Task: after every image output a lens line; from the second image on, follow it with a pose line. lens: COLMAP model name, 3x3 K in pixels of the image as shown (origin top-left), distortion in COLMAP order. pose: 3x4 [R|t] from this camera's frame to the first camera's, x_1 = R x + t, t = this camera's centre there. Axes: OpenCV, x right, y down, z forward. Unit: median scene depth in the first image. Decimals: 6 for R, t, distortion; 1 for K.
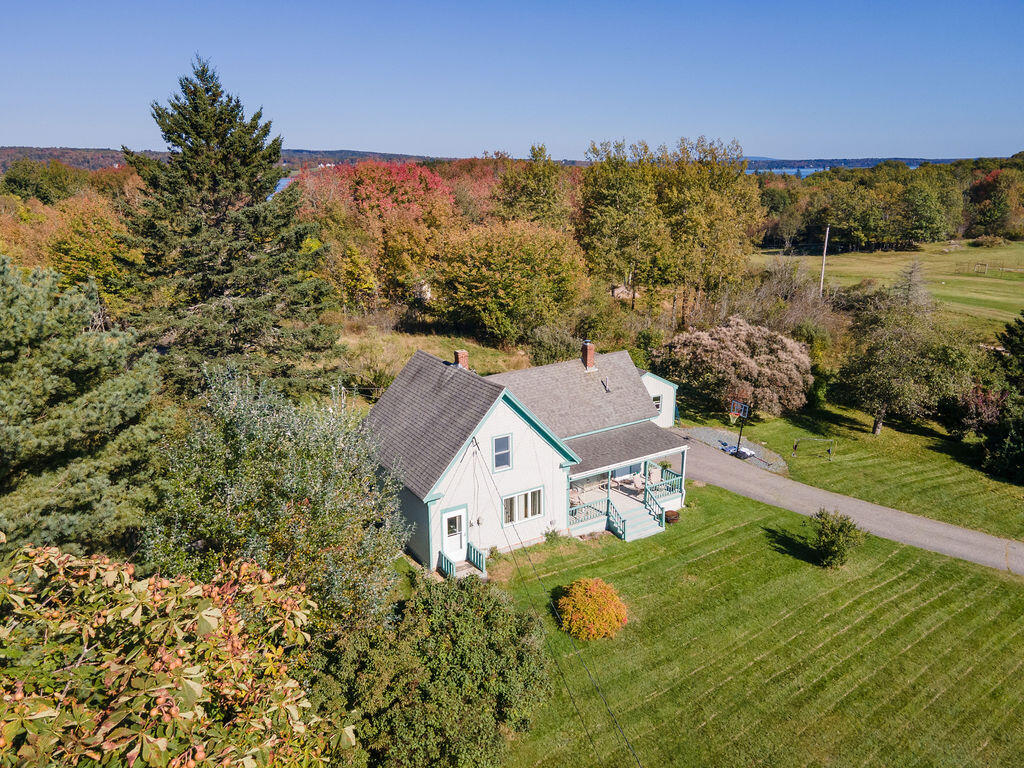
lens RADIAL K [[727.5, 0, 512.0], [0, 727.5, 384.0], [0, 0, 1]] dist [0.042414, 0.005262]
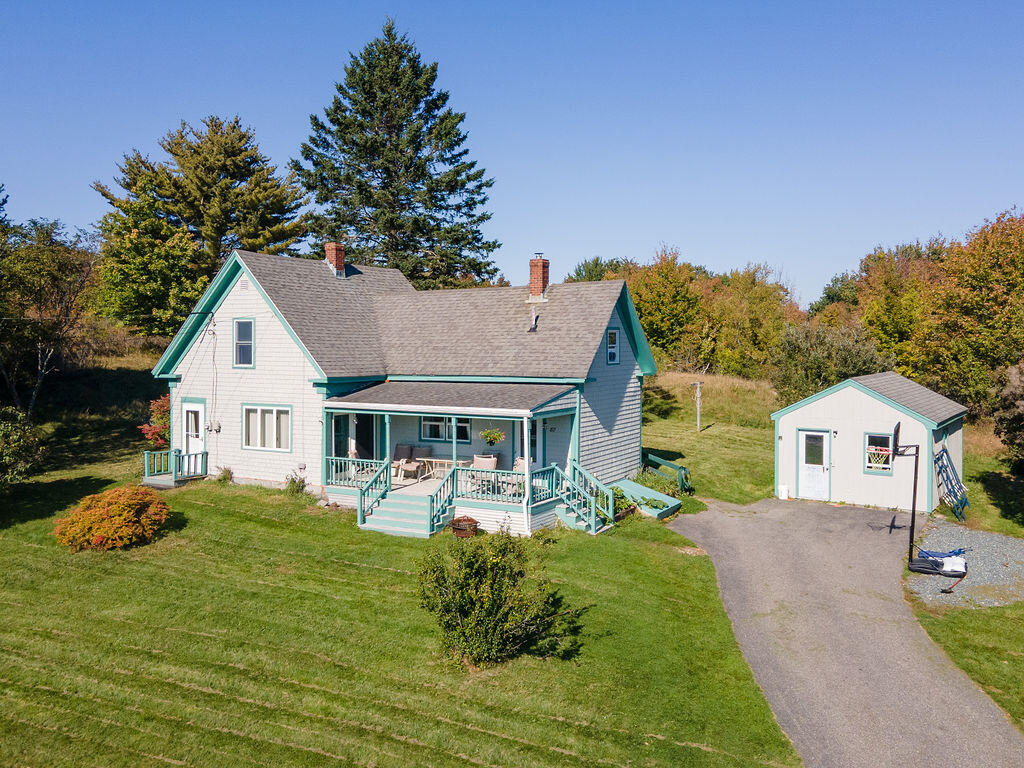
lens RADIAL K [[911.8, 0, 522.4], [0, 911.8, 344.3], [0, 0, 1]] dist [0.036298, 0.008667]
pose [[0.479100, 0.009370, -0.877710, 0.774537], [-0.245547, 0.961451, -0.123768, 0.114971], [0.842716, 0.274816, 0.462932, 0.633571]]
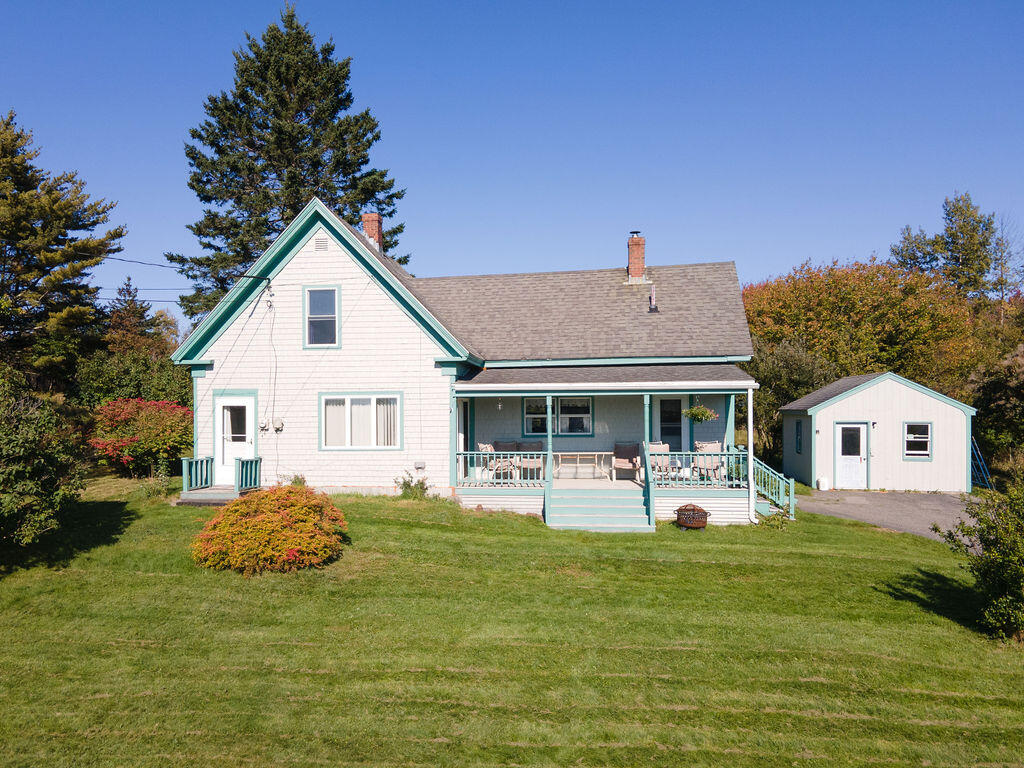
lens RADIAL K [[813.8, 0, 464.9], [0, 813.8, 407.7], [0, 0, 1]] dist [0.012050, 0.053103]
pose [[0.763423, -0.001545, -0.645897, 0.413004], [-0.178176, 0.960692, -0.212895, 0.233088], [0.620837, 0.277612, 0.733139, 0.469549]]
